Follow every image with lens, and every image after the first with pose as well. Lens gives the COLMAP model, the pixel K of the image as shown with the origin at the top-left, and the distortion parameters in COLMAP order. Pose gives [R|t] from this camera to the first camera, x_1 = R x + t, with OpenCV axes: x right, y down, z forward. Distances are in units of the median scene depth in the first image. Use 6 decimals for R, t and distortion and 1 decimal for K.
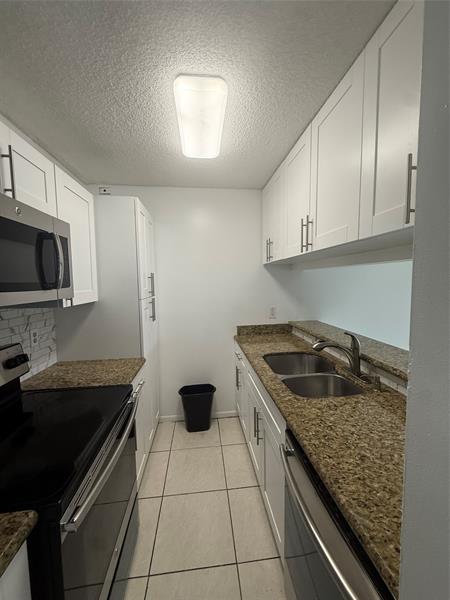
lens RADIAL K [[238.7, 0, 227.2], [0, 238.7, 298.7], [0, 0, 1]] dist [0.000250, 0.000125]
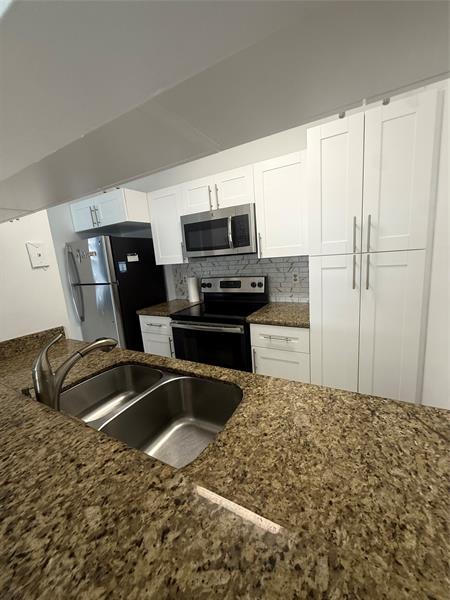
lens RADIAL K [[238.7, 0, 227.2], [0, 238.7, 298.7], [0, 0, 1]] dist [0.000250, 0.000125]
pose [[-0.573206, 0.210516, -0.791908, 0.741123], [0.024154, 0.970356, 0.240471, -0.089917], [0.819055, 0.118712, -0.561298, 1.744663]]
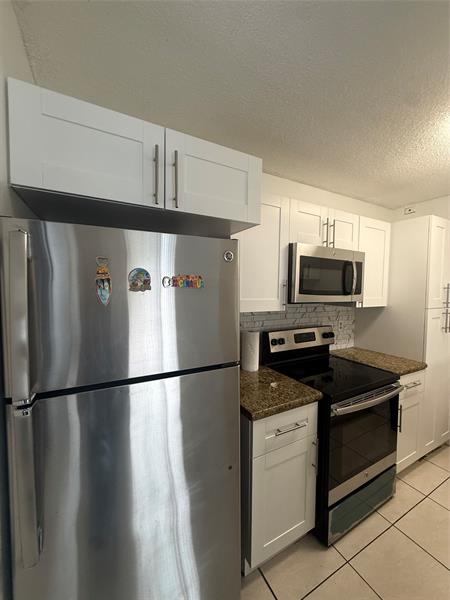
lens RADIAL K [[238.7, 0, 227.2], [0, 238.7, 298.7], [0, 0, 1]] dist [0.000250, 0.000125]
pose [[0.374938, 0.056348, -0.925336, 0.412485], [-0.087173, 0.995871, 0.025321, 0.014807], [0.922942, 0.071170, 0.378302, -0.340994]]
